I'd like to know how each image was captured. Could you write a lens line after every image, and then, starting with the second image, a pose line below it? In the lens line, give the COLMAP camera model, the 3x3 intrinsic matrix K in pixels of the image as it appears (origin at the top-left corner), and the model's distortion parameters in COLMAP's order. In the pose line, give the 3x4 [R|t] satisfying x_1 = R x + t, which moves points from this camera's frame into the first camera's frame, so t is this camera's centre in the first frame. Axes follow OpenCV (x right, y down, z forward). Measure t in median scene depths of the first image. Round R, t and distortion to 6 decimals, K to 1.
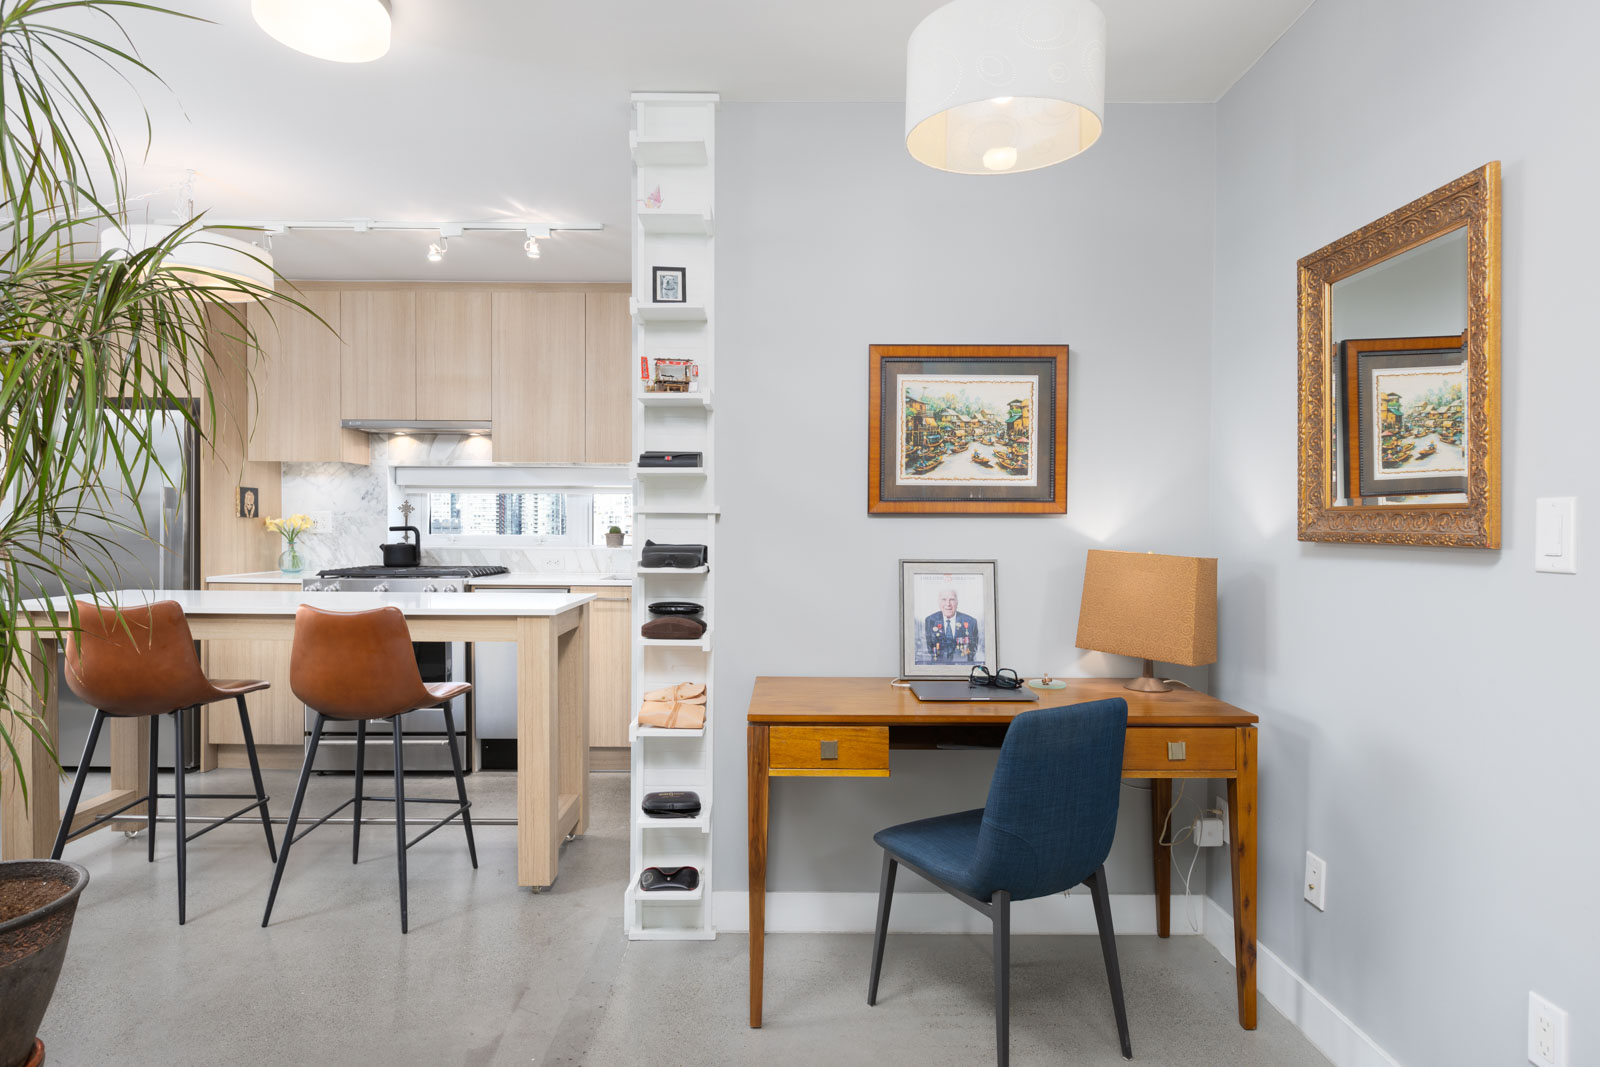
lens RADIAL K [[887.0, 0, 807.0], [0, 887.0, 541.6], [0, 0, 1]] dist [-0.013134, -0.001637]
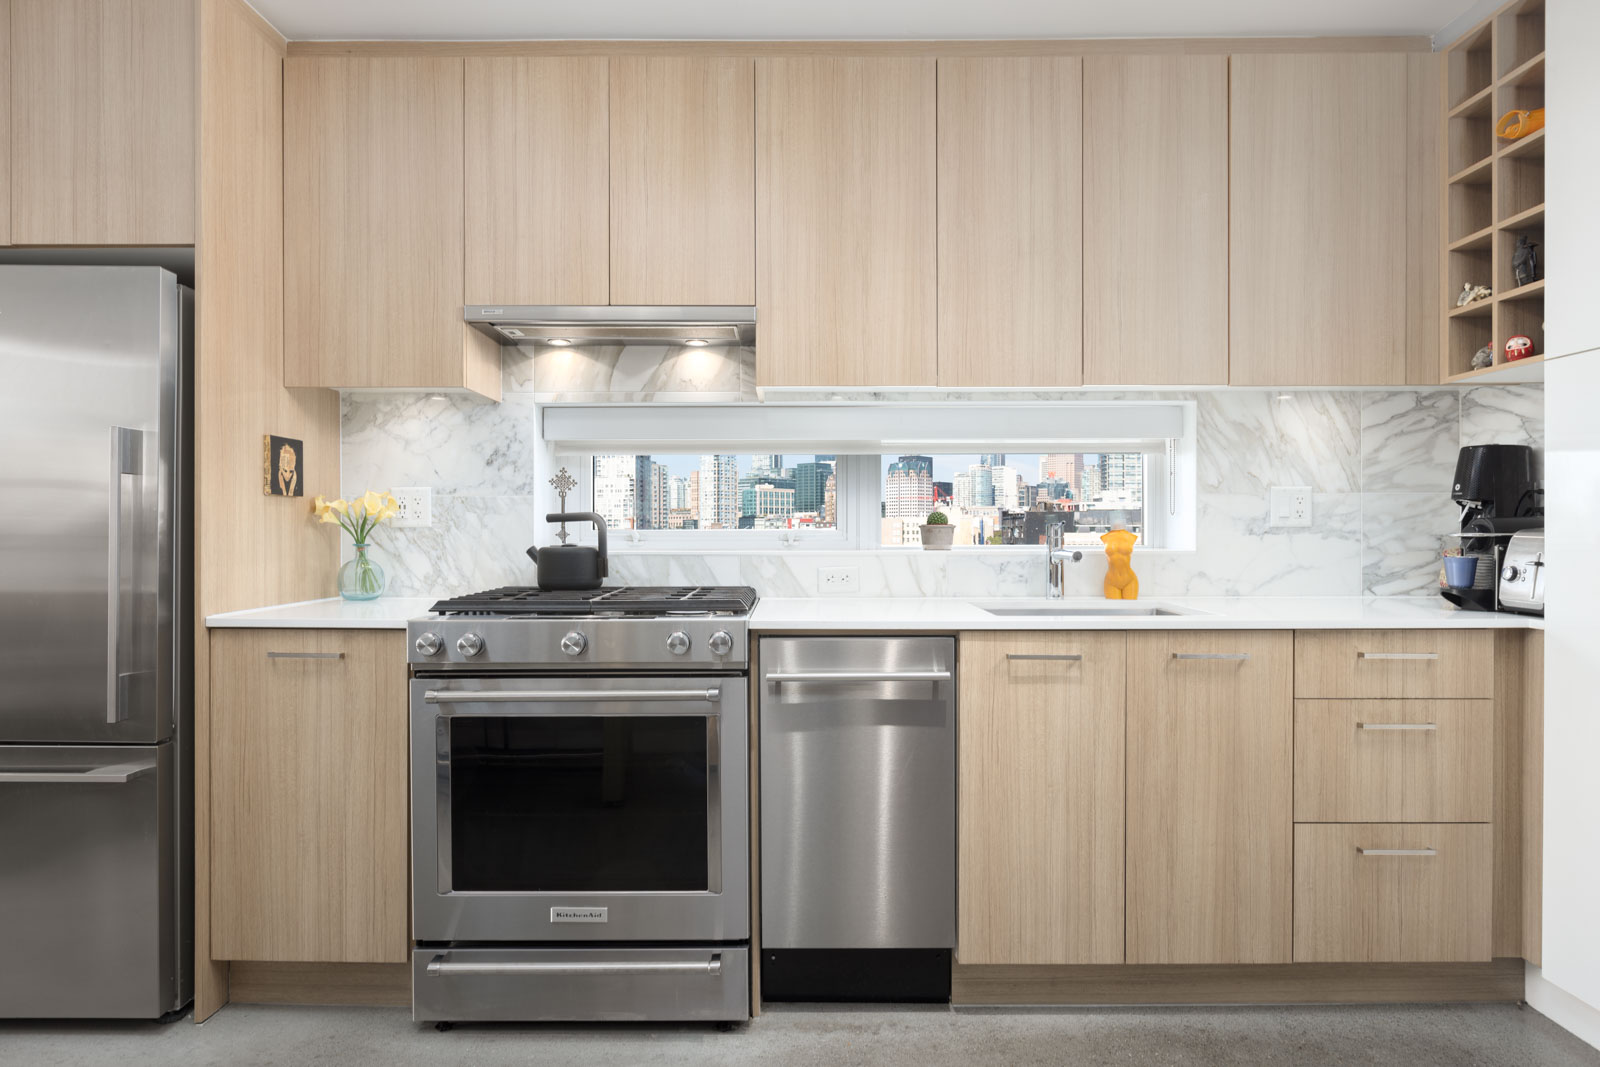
lens RADIAL K [[924.8, 0, 780.9], [0, 924.8, 534.1], [0, 0, 1]] dist [-0.000718, -0.005670]
pose [[0.999763, -0.006510, -0.020782, -0.573274], [0.006232, 0.999891, -0.013403, 0.006618], [0.020867, 0.013270, 0.999694, 0.803247]]
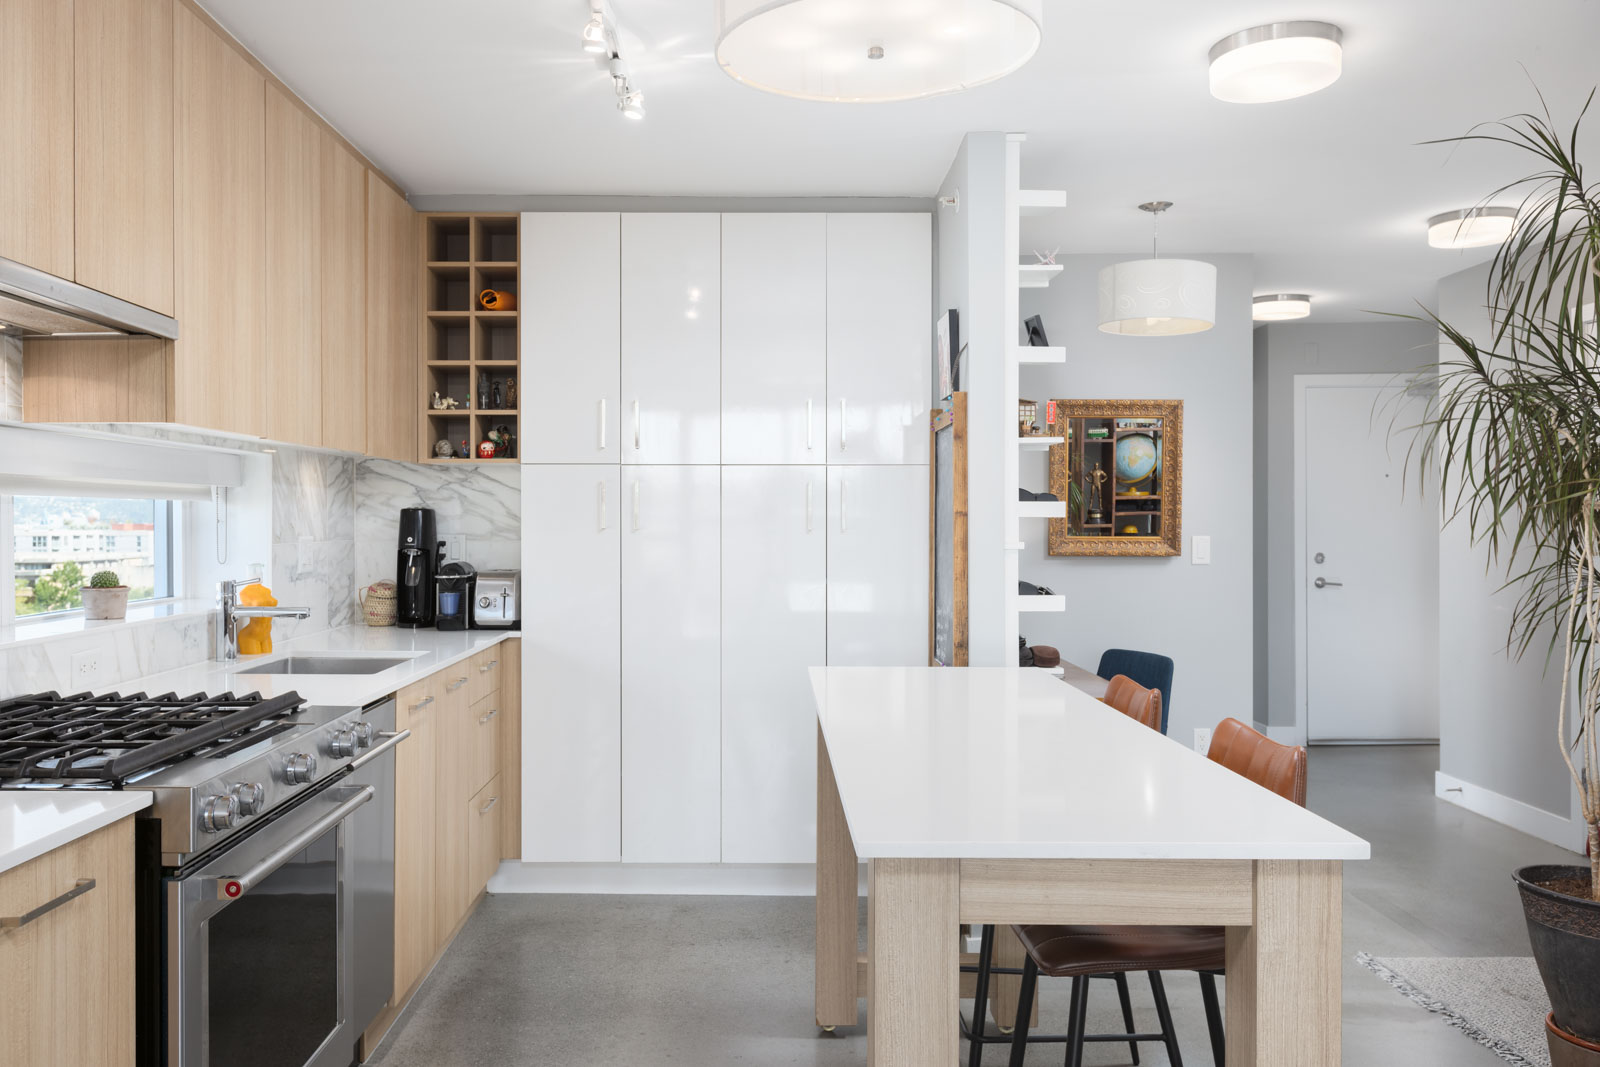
lens RADIAL K [[1253.0, 0, 784.0], [0, 1253.0, 524.3], [0, 0, 1]] dist [0.089634, -0.086405]
pose [[-0.020436, -0.011017, 0.999730, -1.616925], [0.013413, 0.999846, 0.011293, -0.081749], [-0.999701, 0.013641, -0.020285, 1.281662]]
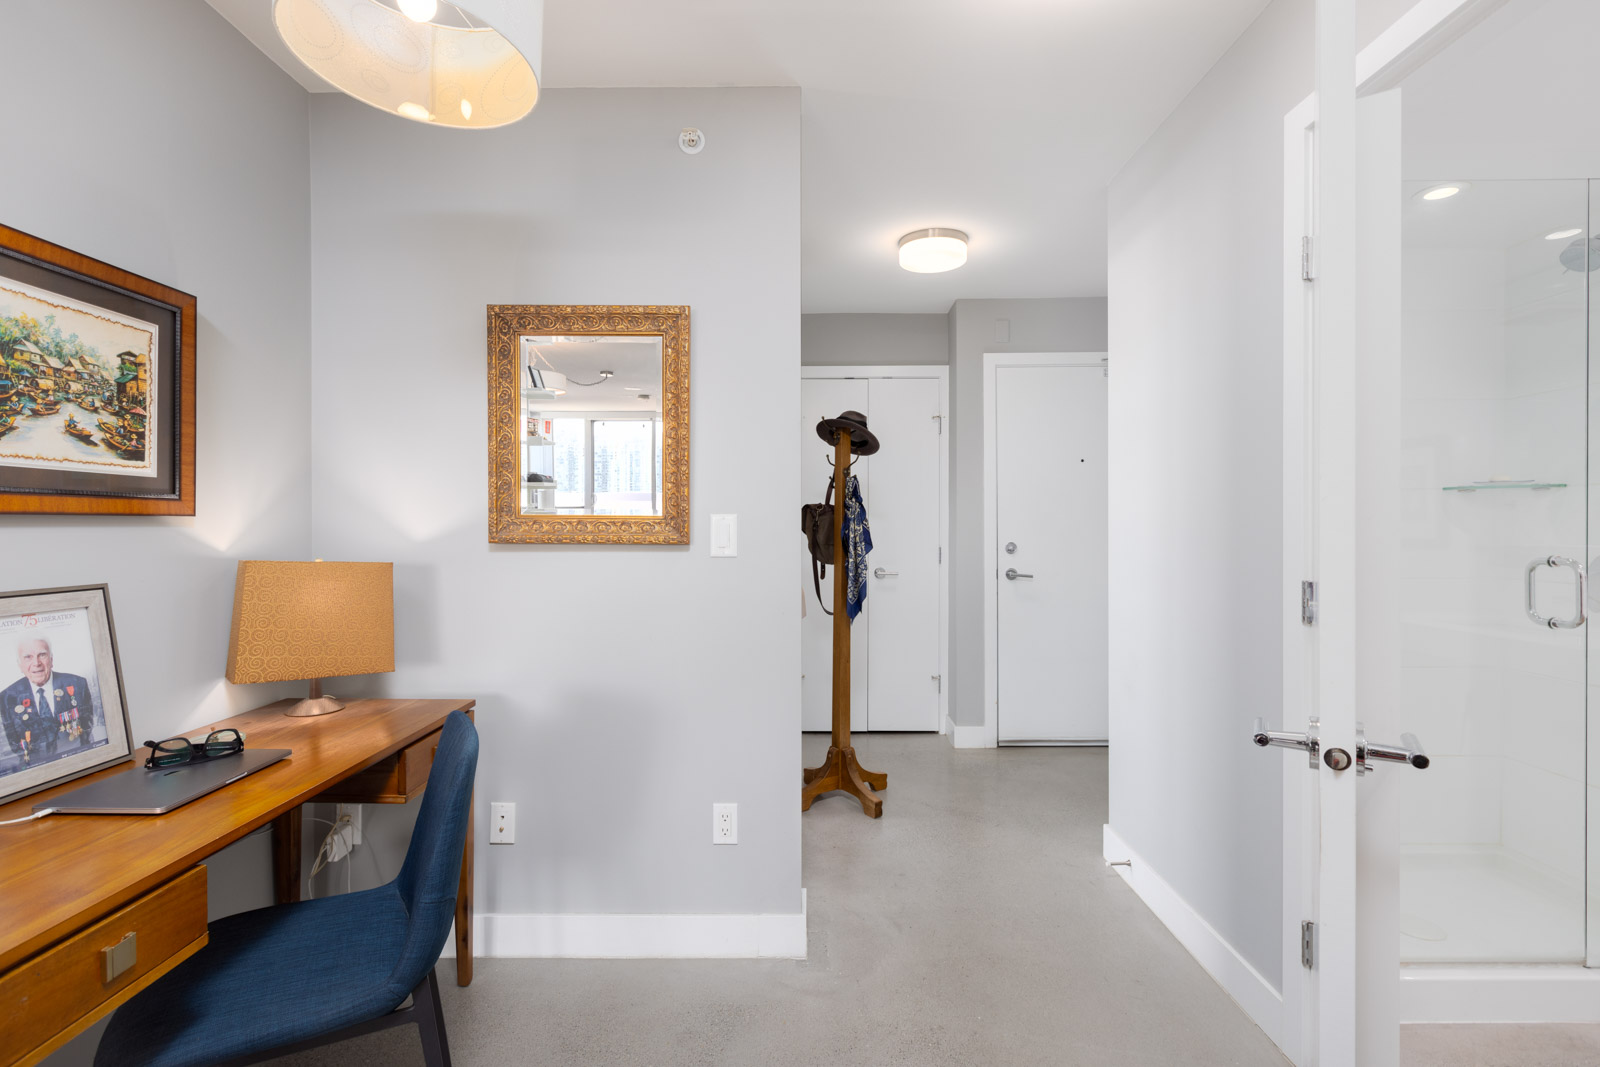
lens RADIAL K [[721.6, 0, 797.3], [0, 721.6, 528.3], [0, 0, 1]] dist [0.005355, -0.001572]
pose [[0.005591, -0.008339, 0.999950, -0.331344], [0.013559, 0.999874, 0.008263, -0.018831], [-0.999892, 0.013512, 0.005704, 0.472393]]
